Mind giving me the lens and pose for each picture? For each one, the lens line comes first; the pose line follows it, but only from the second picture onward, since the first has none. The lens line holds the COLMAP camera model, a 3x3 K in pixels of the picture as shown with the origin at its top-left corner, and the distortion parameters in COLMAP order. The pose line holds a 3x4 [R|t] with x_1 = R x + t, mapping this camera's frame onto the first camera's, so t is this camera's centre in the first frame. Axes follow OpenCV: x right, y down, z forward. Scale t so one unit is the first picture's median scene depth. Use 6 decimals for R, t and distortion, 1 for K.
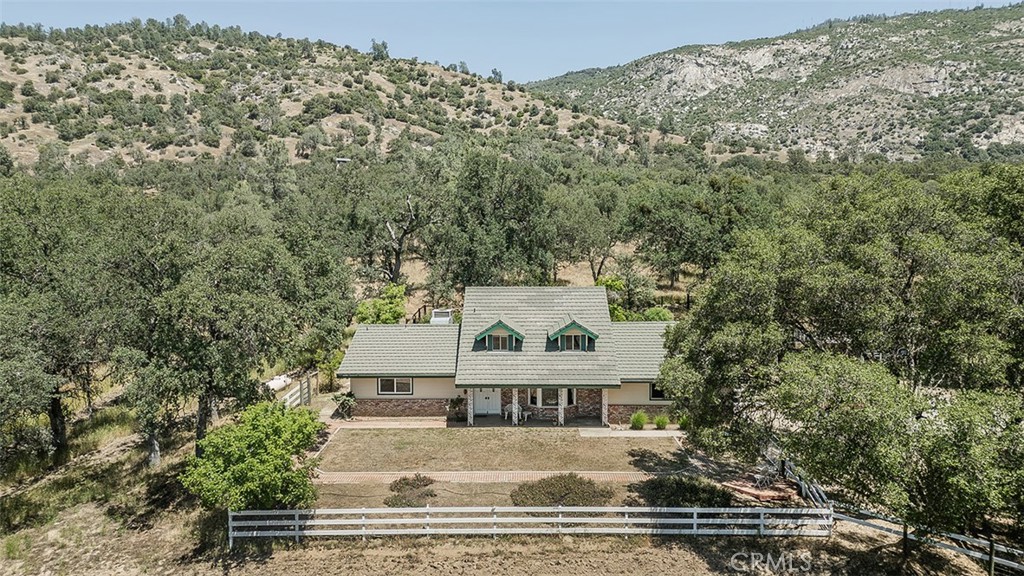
lens RADIAL K [[714.0, 0, 508.4], [0, 714.0, 288.5], [0, 0, 1]] dist [0.075547, -0.042894]
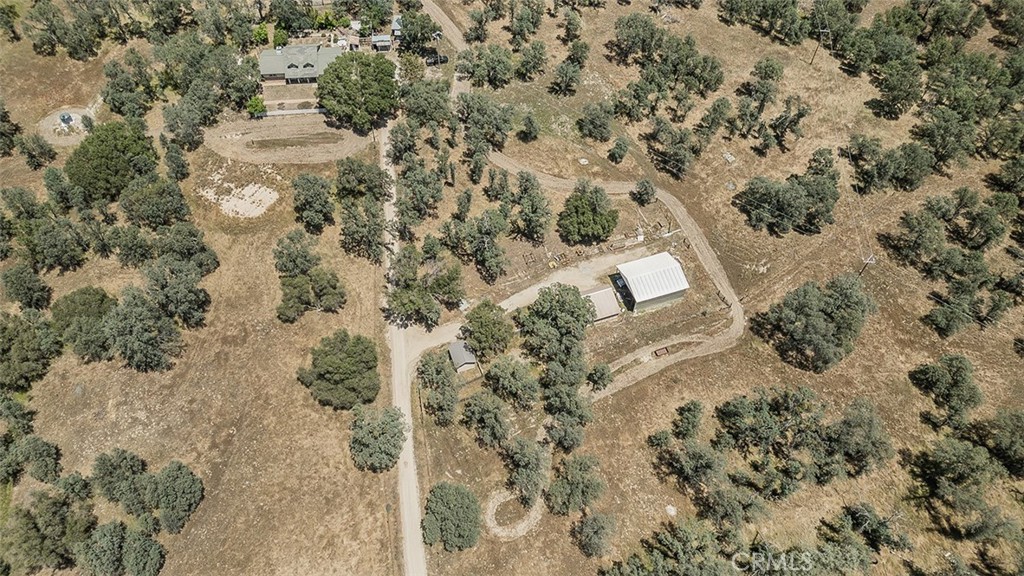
lens RADIAL K [[714.0, 0, 508.4], [0, 714.0, 288.5], [0, 0, 1]] dist [0.075547, -0.042894]
pose [[0.991602, -0.090709, 0.092178, 0.041763], [-0.004809, 0.686407, 0.727202, -0.121341], [-0.129235, -0.721538, 0.680207, -0.177123]]
